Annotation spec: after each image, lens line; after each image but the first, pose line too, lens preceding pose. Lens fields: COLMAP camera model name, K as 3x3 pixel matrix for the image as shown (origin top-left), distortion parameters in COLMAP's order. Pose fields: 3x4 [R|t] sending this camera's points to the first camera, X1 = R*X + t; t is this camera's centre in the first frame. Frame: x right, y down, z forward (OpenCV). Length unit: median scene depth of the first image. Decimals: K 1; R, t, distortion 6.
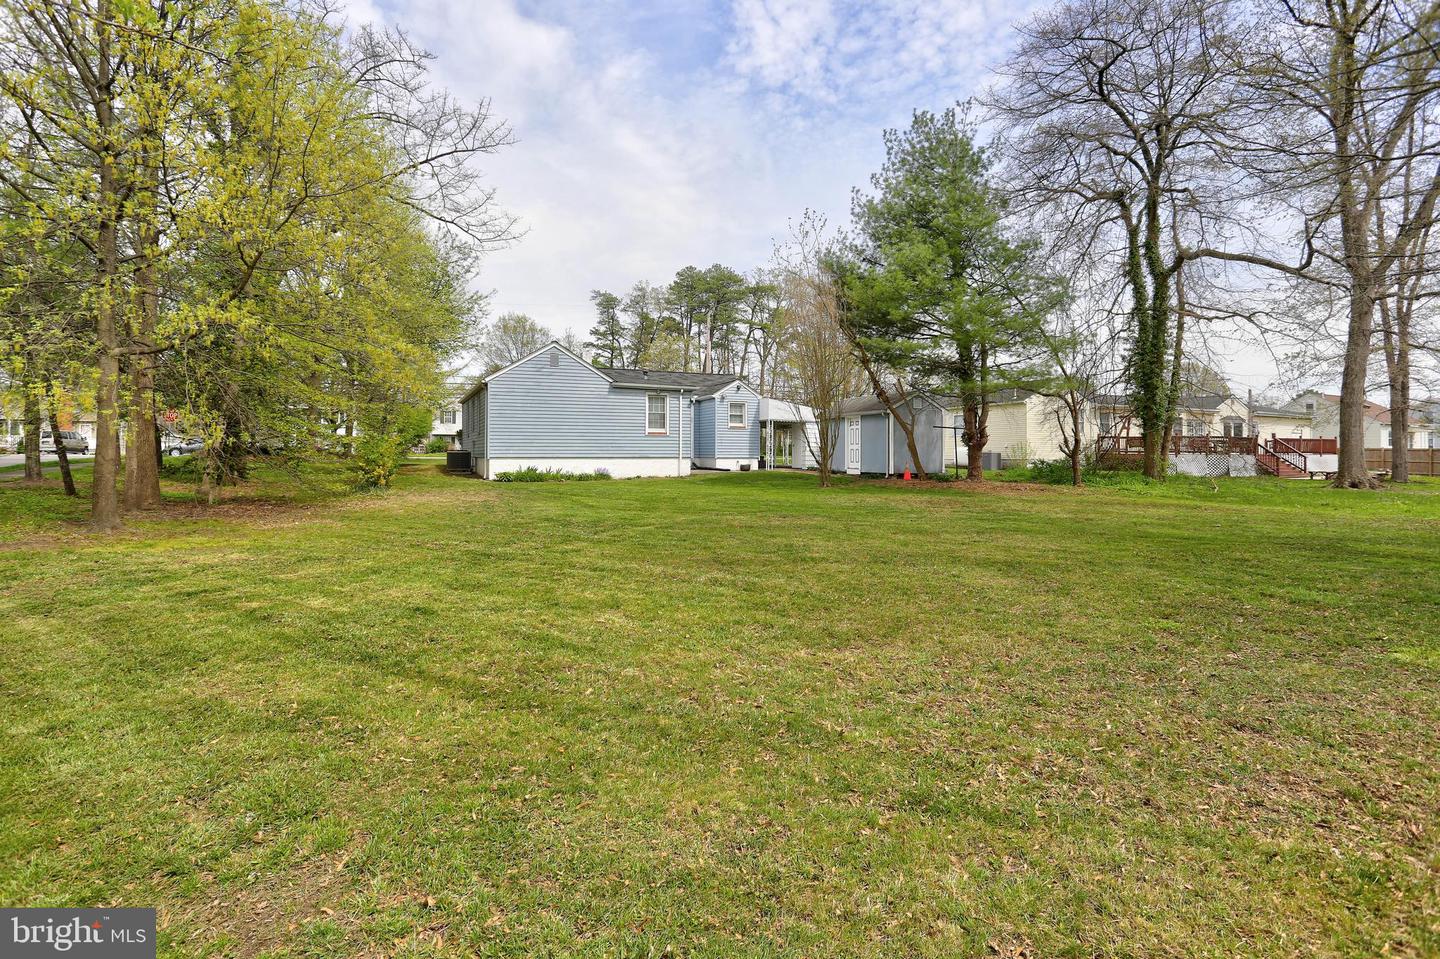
lens RADIAL K [[717.6, 0, 721.7], [0, 717.6, 464.1], [0, 0, 1]] dist [-0.076328, 0.030240]
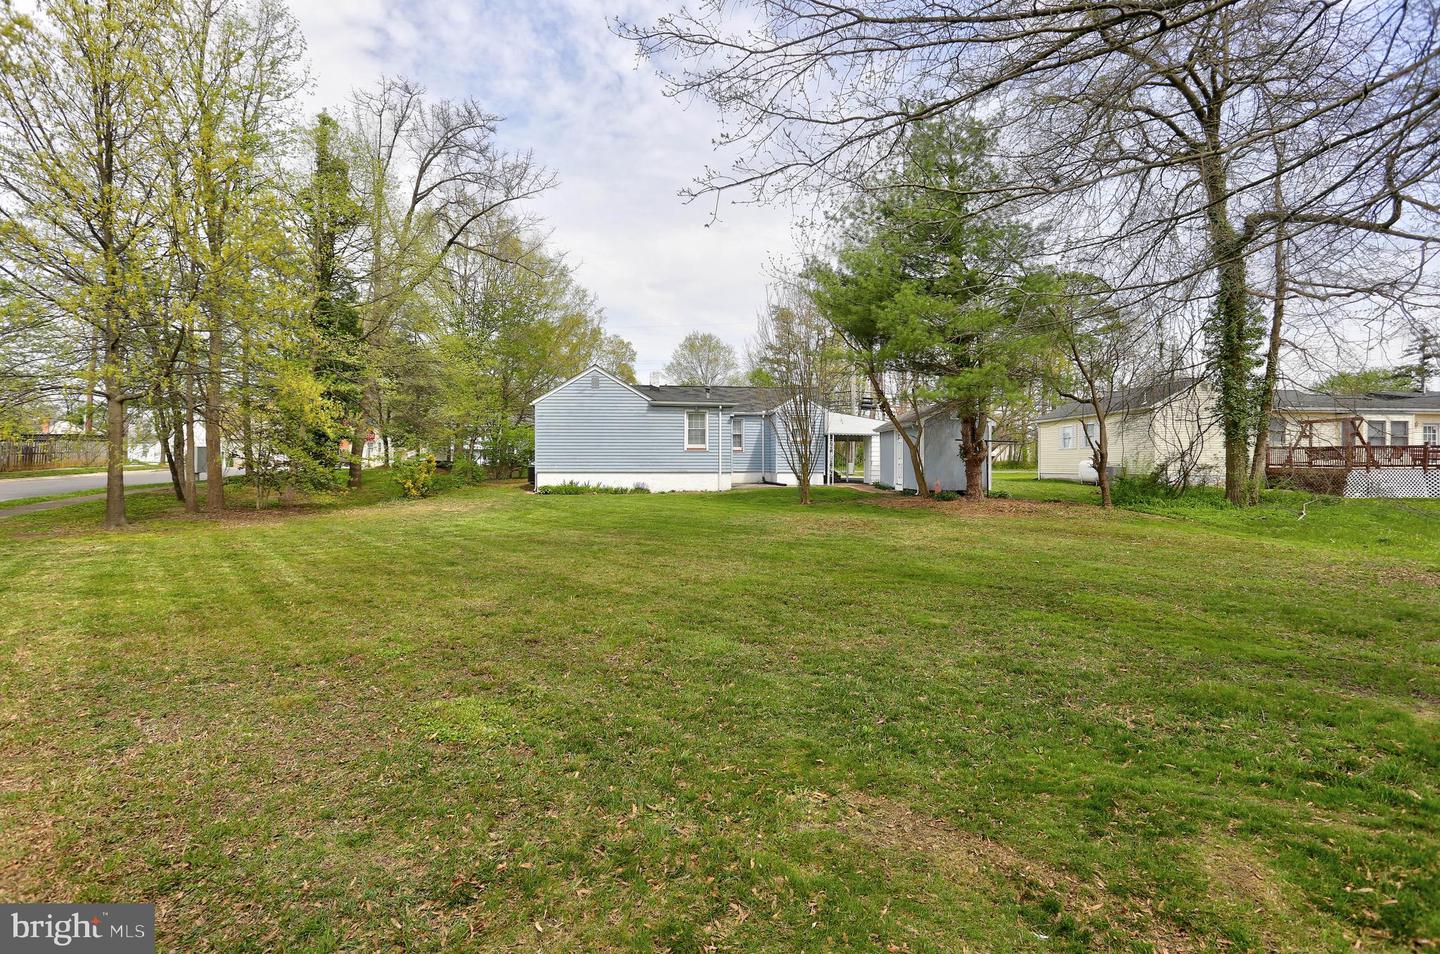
lens RADIAL K [[717.6, 0, 745.7], [0, 717.6, 471.0], [0, 0, 1]] dist [-0.041807, 0.000253]
pose [[0.944555, 0.003499, -0.328333, 0.315700], [-0.004905, 0.999982, -0.003452, -0.007828], [0.328315, 0.004871, 0.944556, 0.046140]]
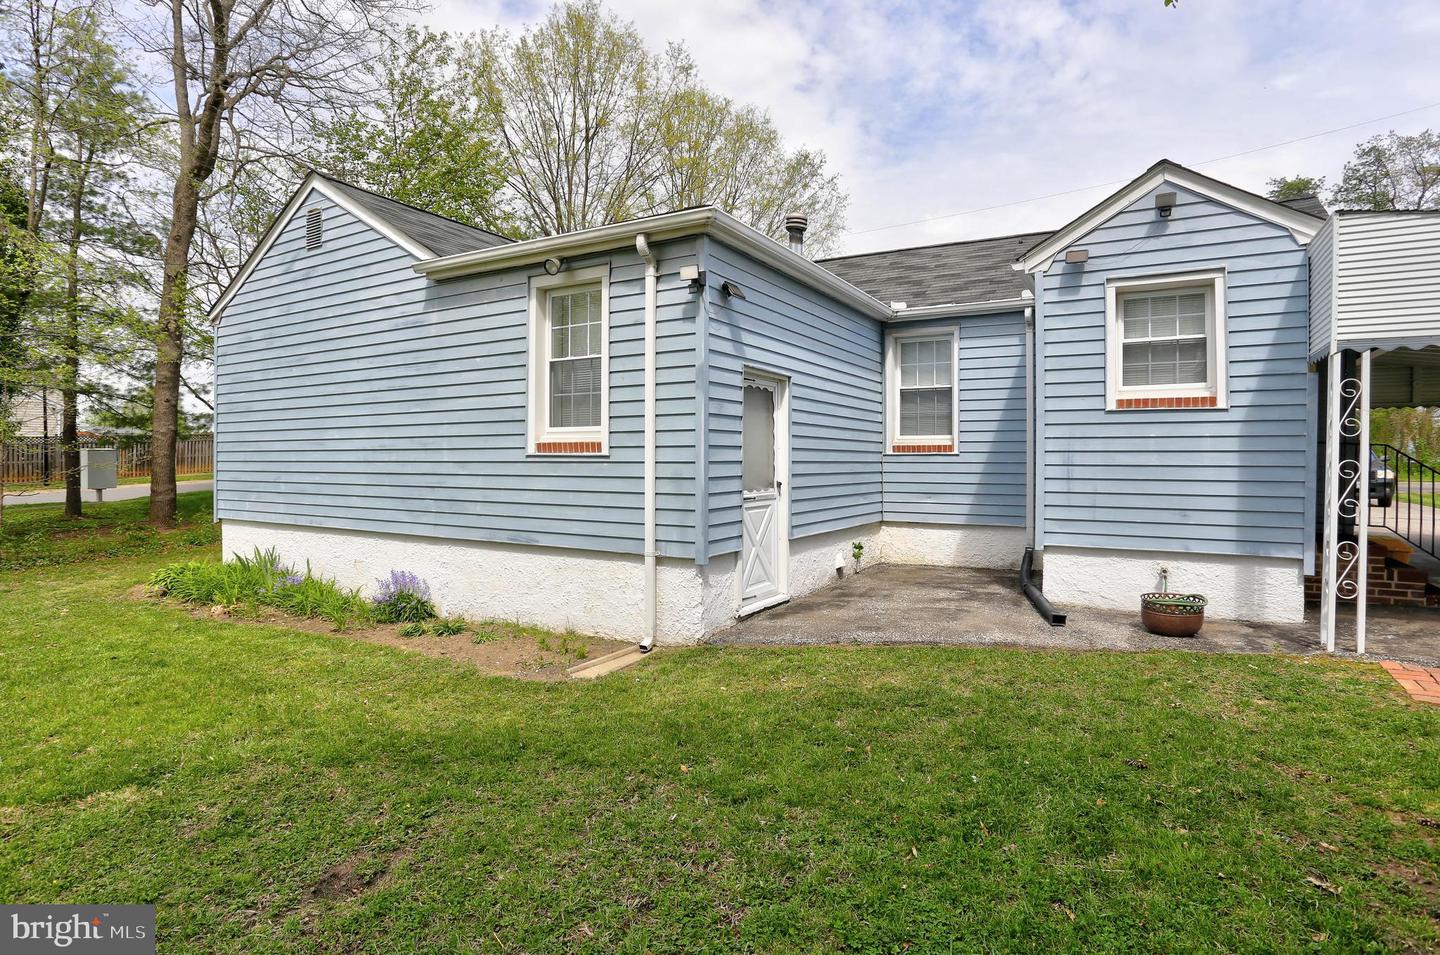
lens RADIAL K [[716.4, 0, 714.7], [0, 716.4, 457.1], [0, 0, 1]] dist [-0.080319, 0.038804]
pose [[0.581080, -0.000475, -0.813846, 0.124527], [-0.007287, 0.999957, -0.005787, -0.038731], [0.813814, 0.009293, 0.581052, 0.899576]]
